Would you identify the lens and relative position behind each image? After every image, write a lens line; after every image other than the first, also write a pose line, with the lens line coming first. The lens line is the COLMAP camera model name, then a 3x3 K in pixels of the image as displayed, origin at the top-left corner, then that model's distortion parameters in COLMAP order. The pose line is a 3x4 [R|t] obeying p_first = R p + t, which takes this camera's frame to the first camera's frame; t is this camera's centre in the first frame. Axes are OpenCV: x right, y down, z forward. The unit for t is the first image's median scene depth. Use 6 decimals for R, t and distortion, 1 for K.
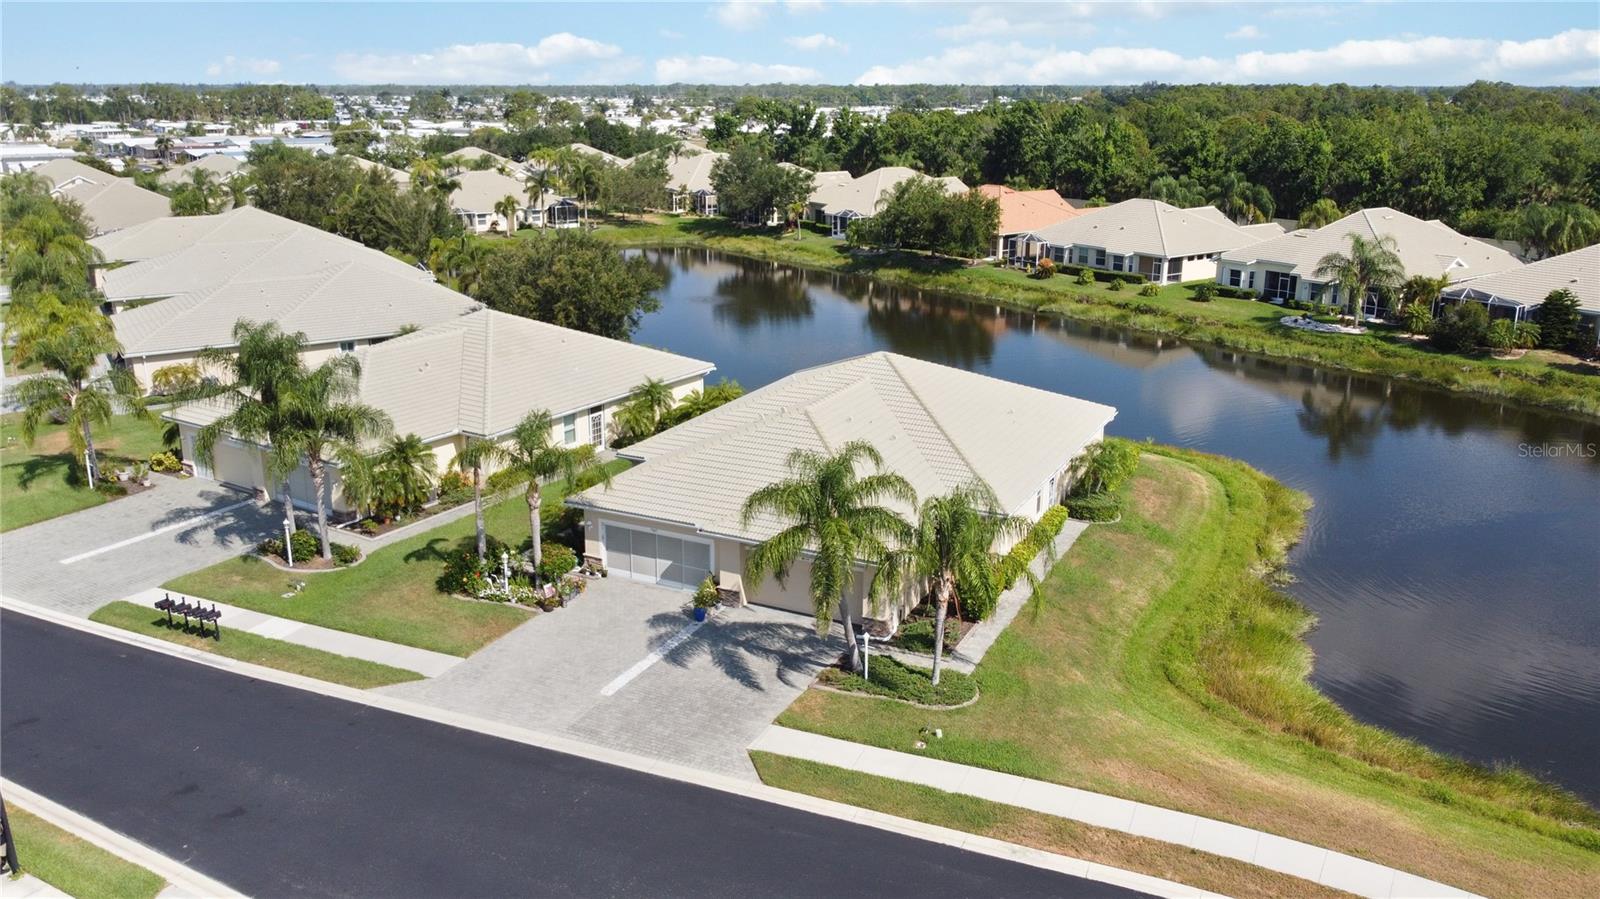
lens RADIAL K [[1112.6, 0, 800.0], [0, 1112.6, 449.5], [0, 0, 1]] dist [0.009769, 0.002195]
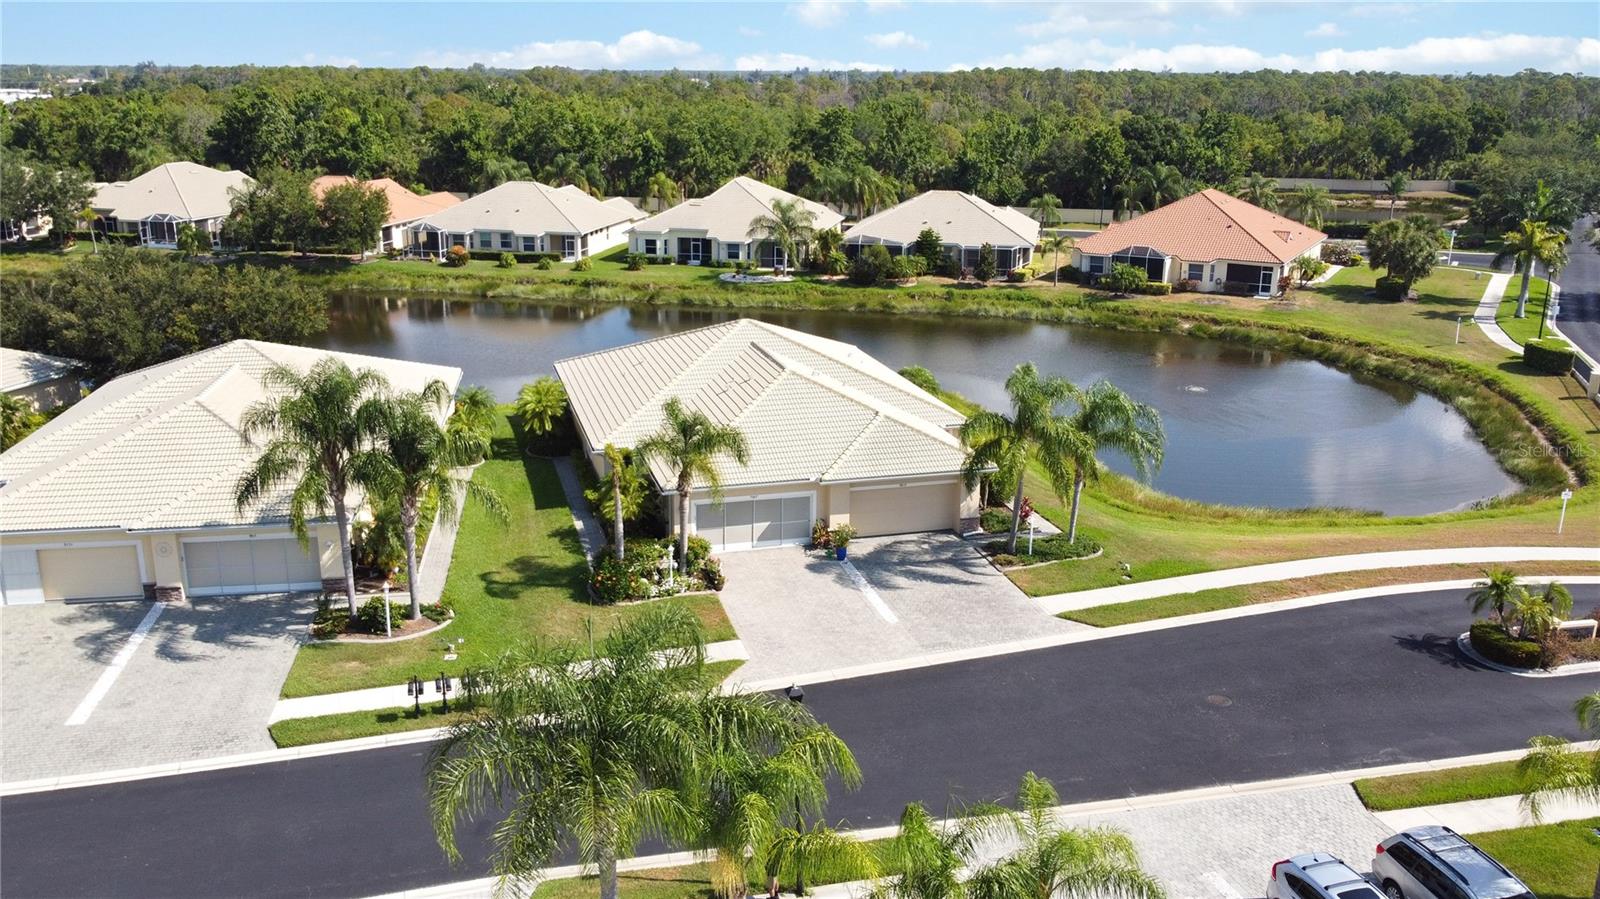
lens RADIAL K [[1112.6, 0, 800.0], [0, 1112.6, 449.5], [0, 0, 1]] dist [0.009769, 0.002195]
pose [[0.787564, -0.197316, 0.583789, -0.255699], [0.189761, 0.978970, 0.074886, -0.015732], [-0.586289, 0.051803, 0.808444, 0.039412]]
